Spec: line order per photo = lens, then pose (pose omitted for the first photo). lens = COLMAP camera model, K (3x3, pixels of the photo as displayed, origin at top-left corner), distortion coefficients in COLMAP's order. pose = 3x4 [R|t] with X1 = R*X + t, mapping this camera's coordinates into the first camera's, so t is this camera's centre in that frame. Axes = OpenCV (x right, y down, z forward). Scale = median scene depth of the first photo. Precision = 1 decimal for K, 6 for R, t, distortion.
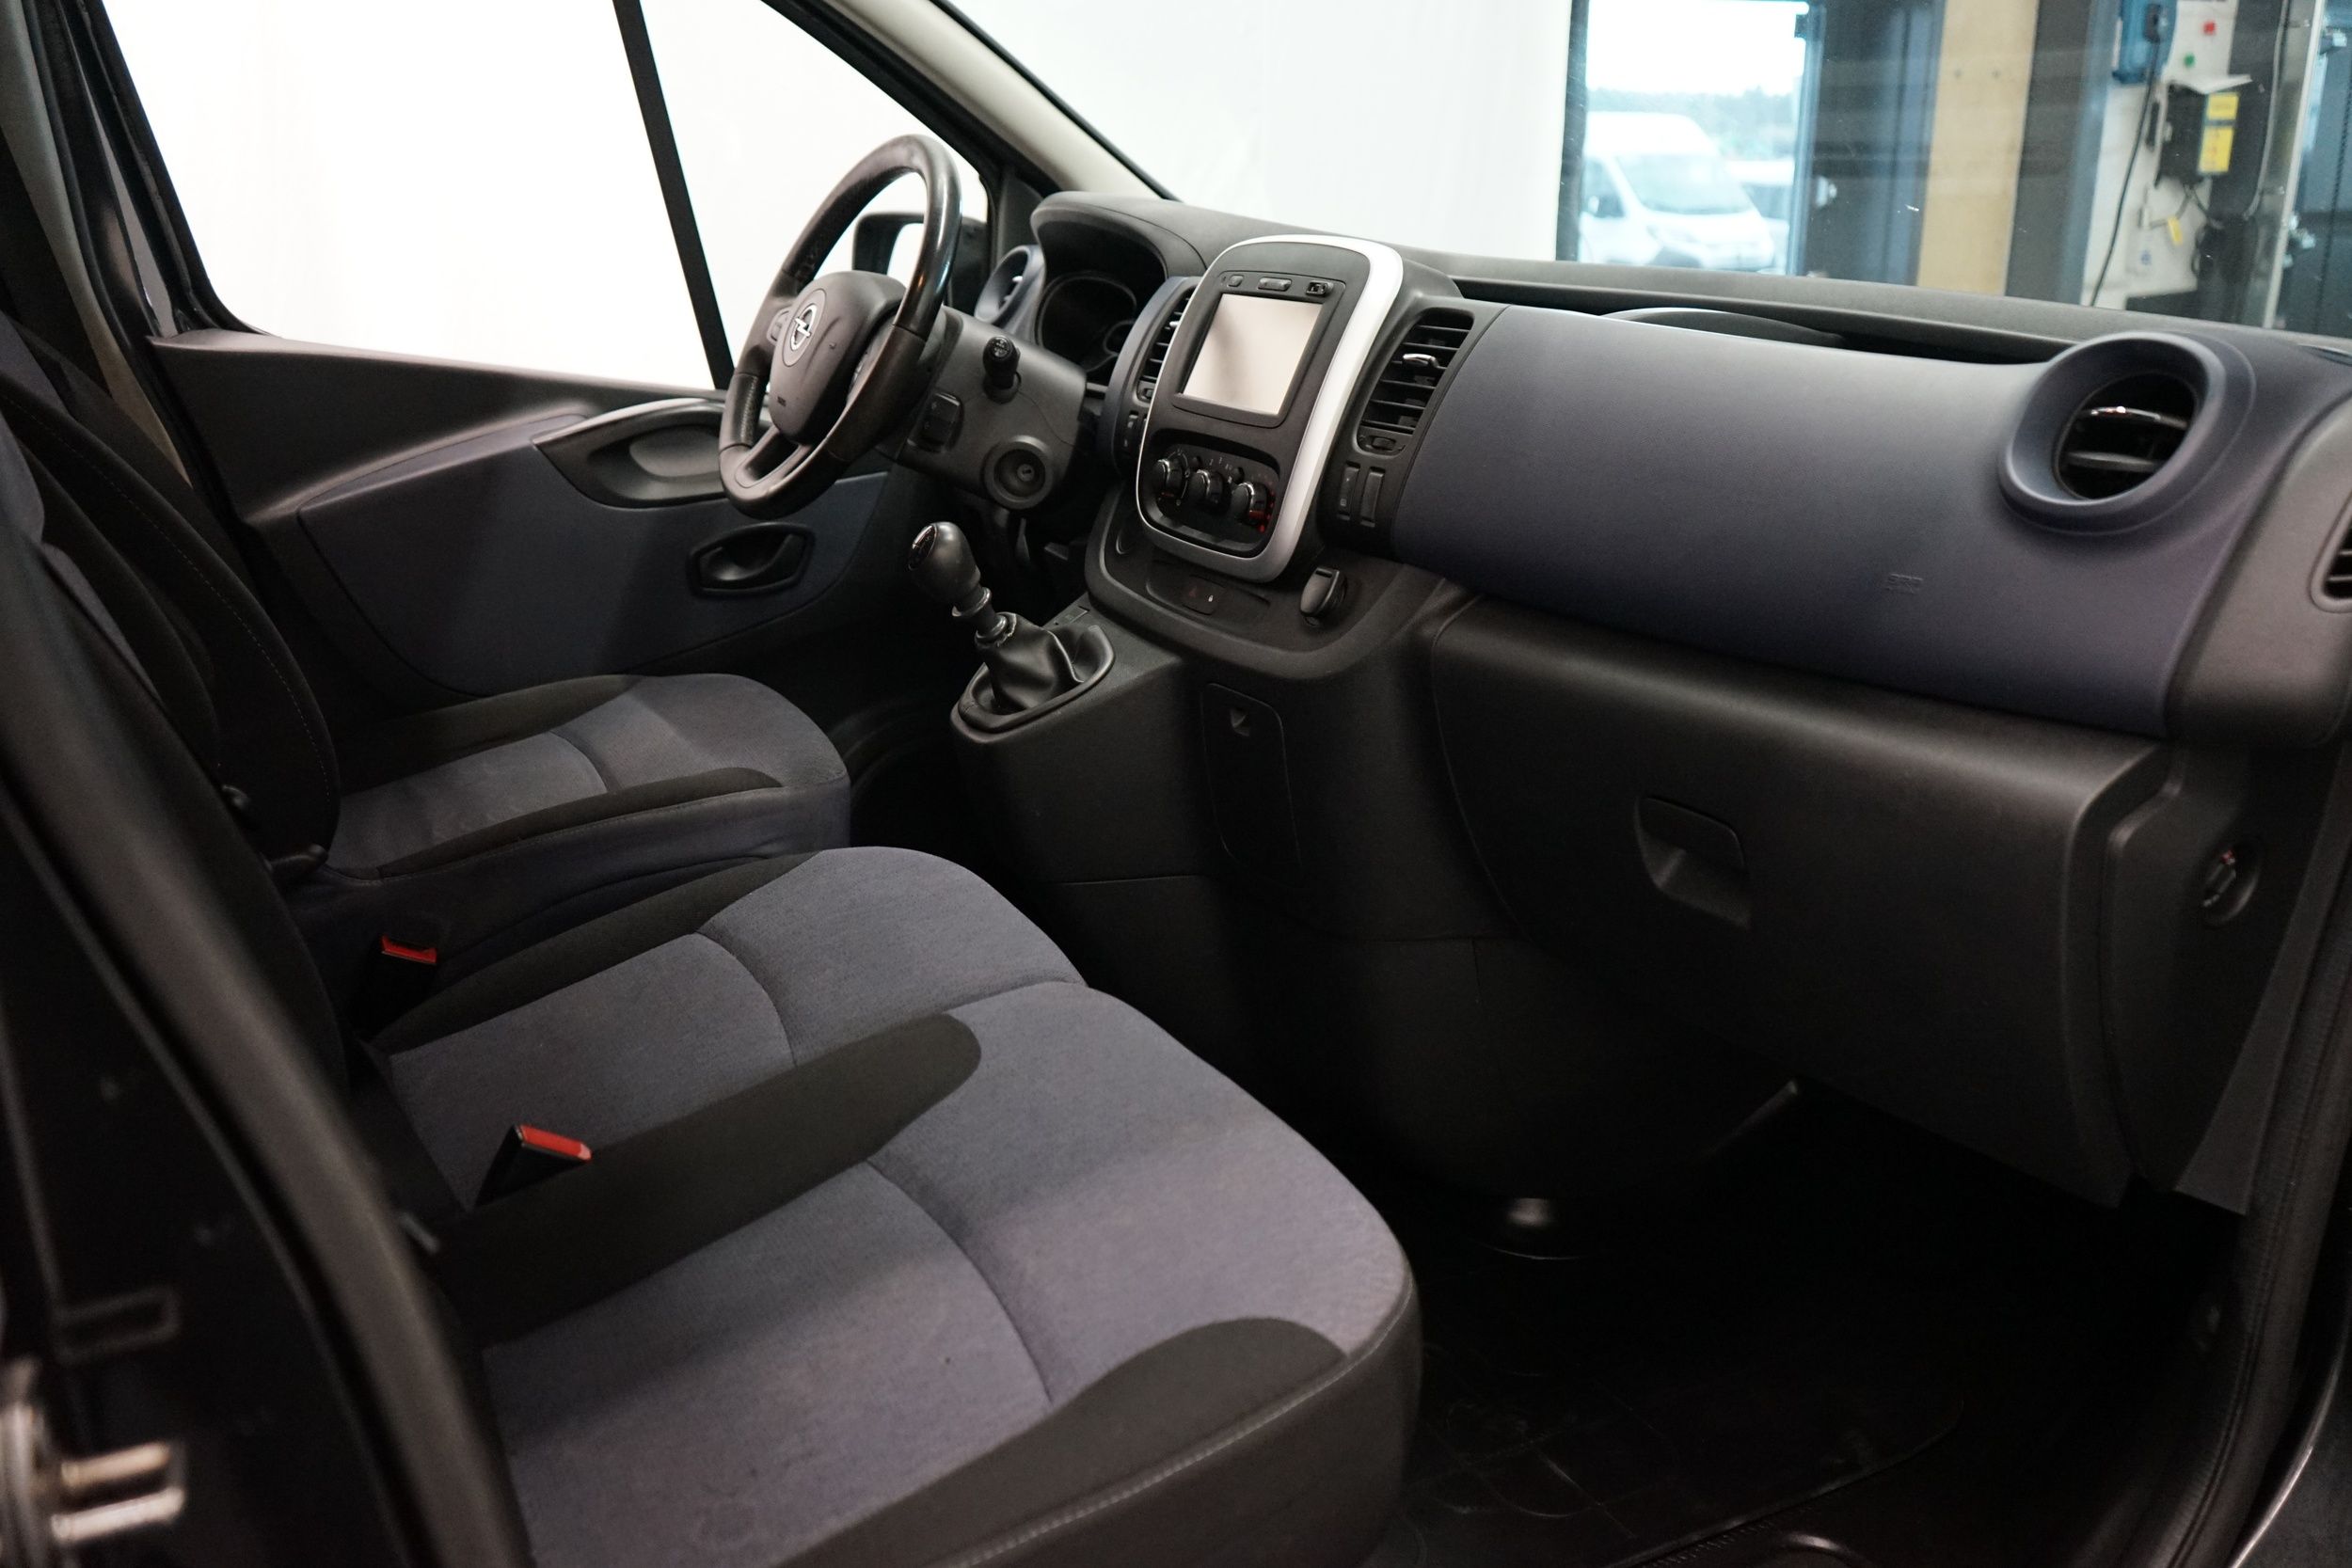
lens RADIAL K [[1935.9, 0, 1174.6], [0, 1935.9, 784.2], [0, 0, 1]] dist [-0.005682, -0.004625]
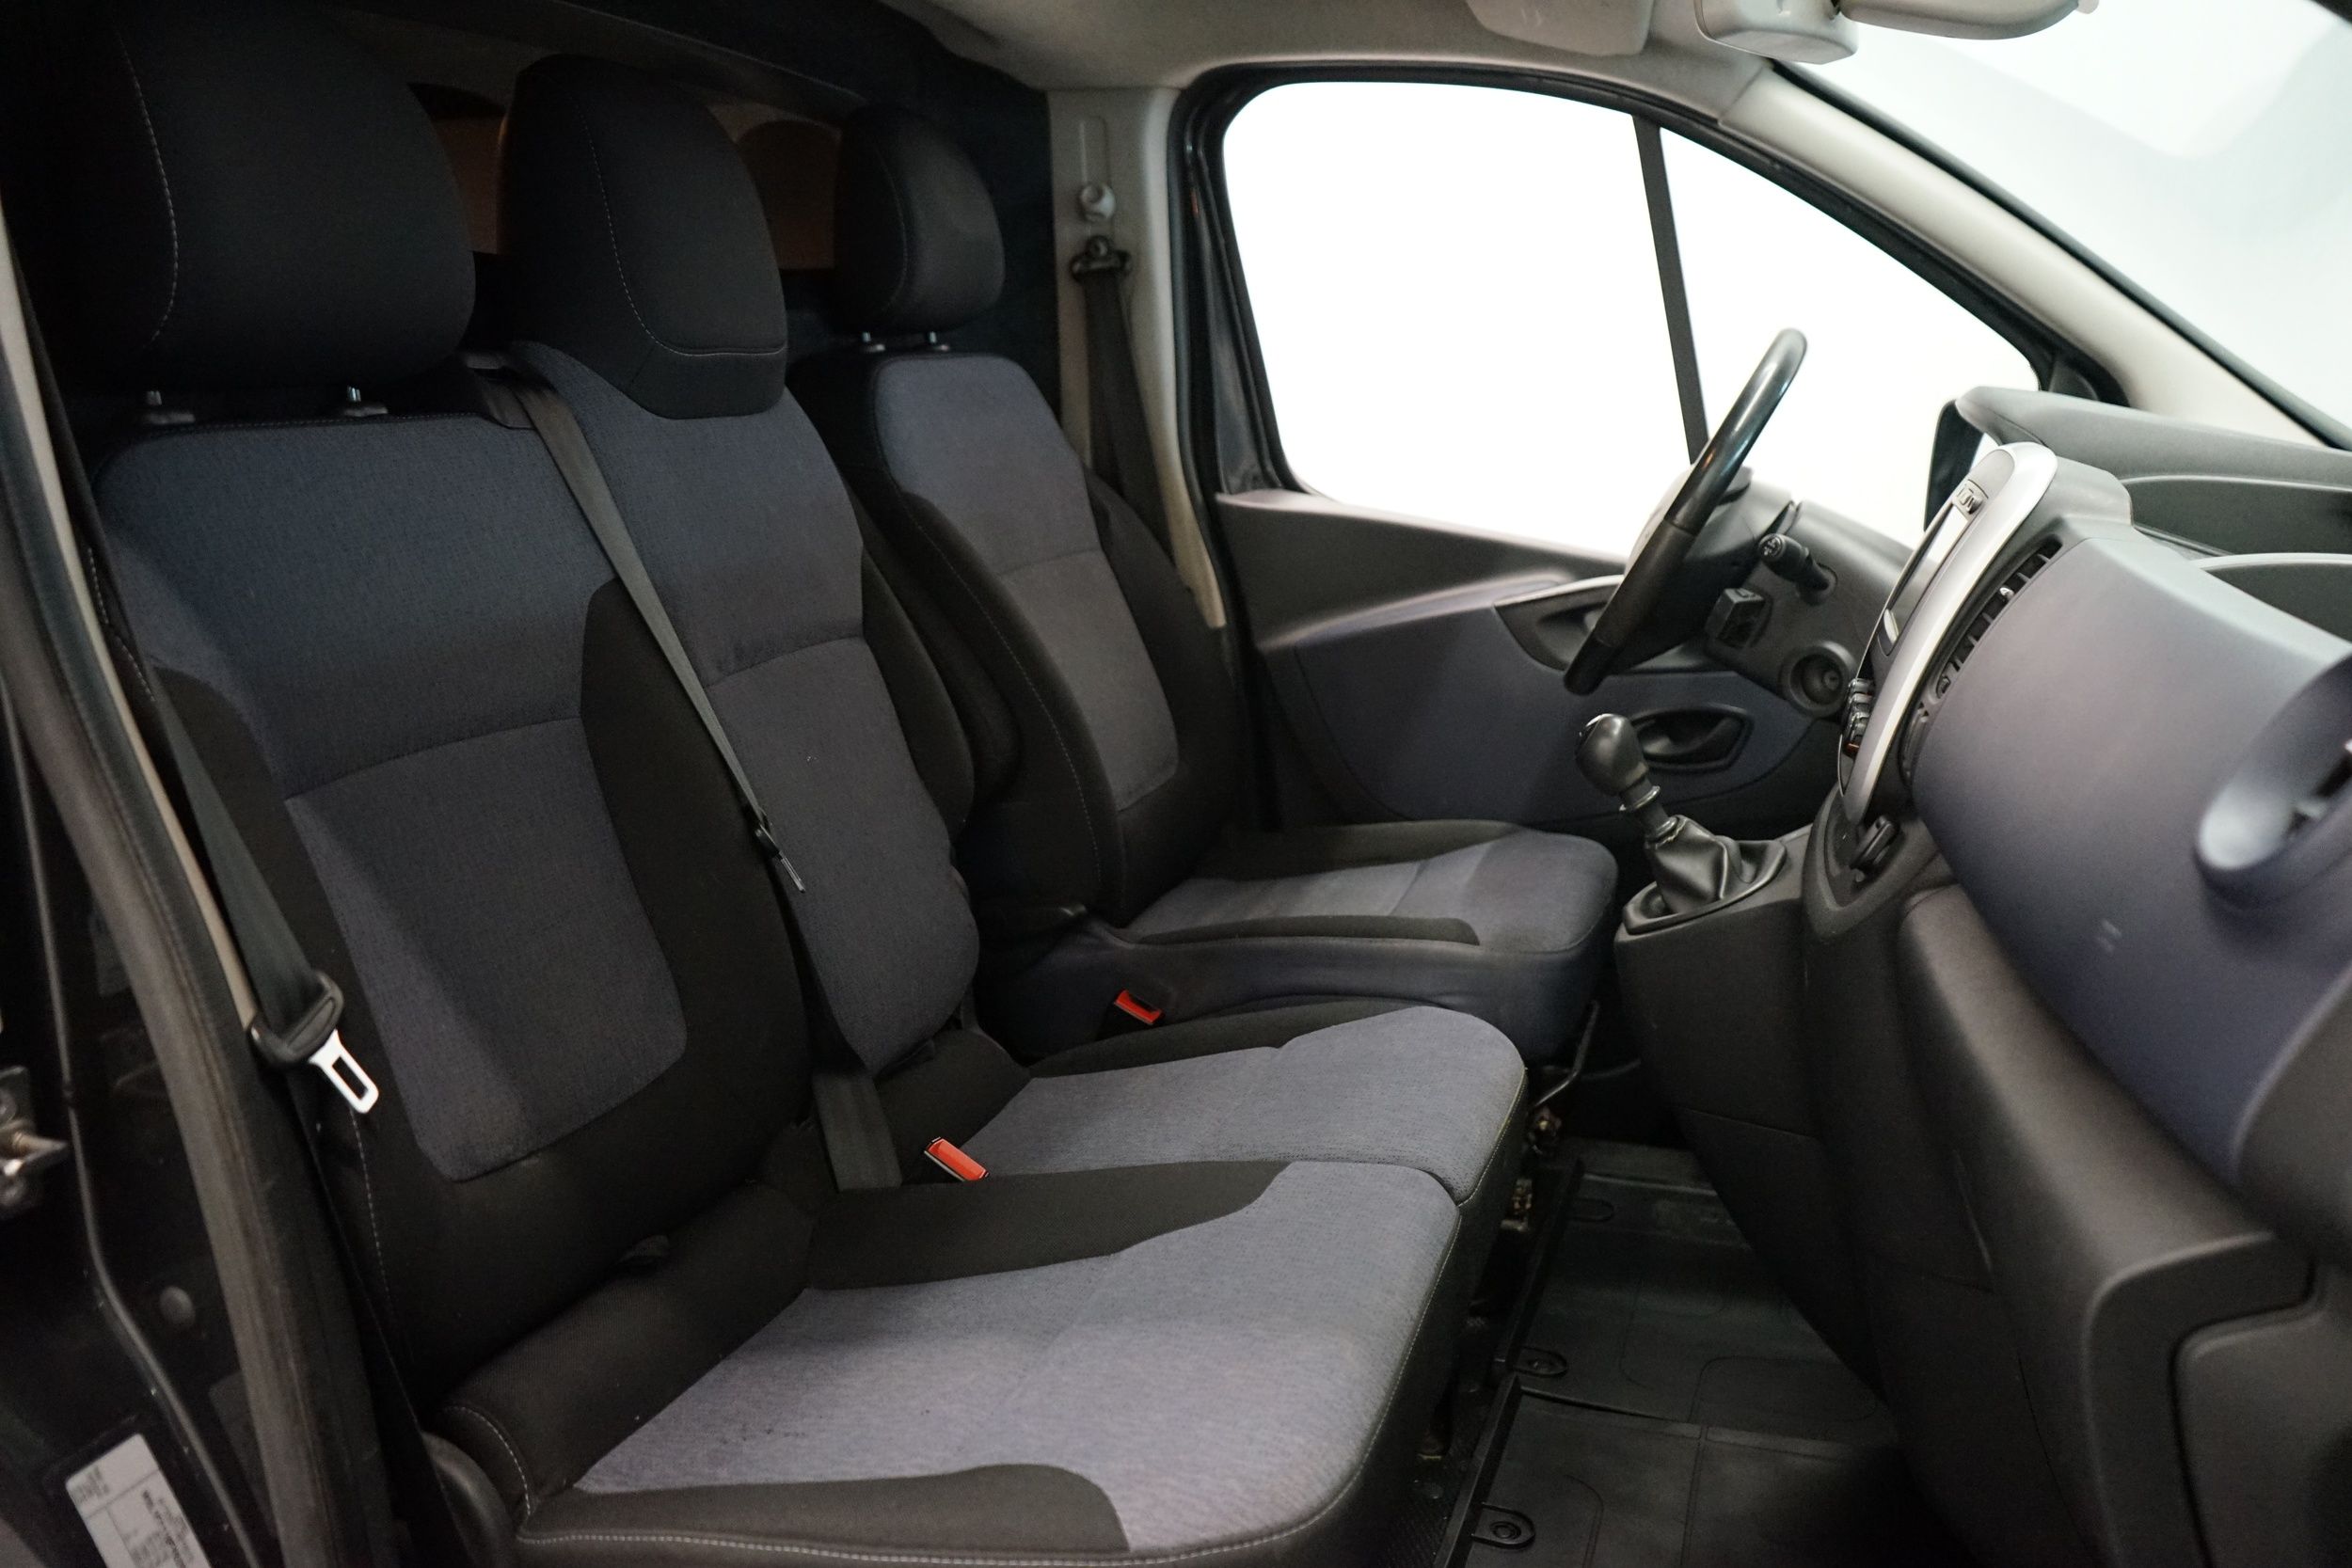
lens RADIAL K [[1935.9, 0, 1175.5], [0, 1935.9, 783.3], [0, 0, 1]] dist [-0.005682, -0.004625]
pose [[0.704453, 0.151293, -0.693439, 0.329769], [-0.206927, 0.978351, 0.003240, -0.045348], [0.678917, 0.141209, 0.720508, 0.106939]]
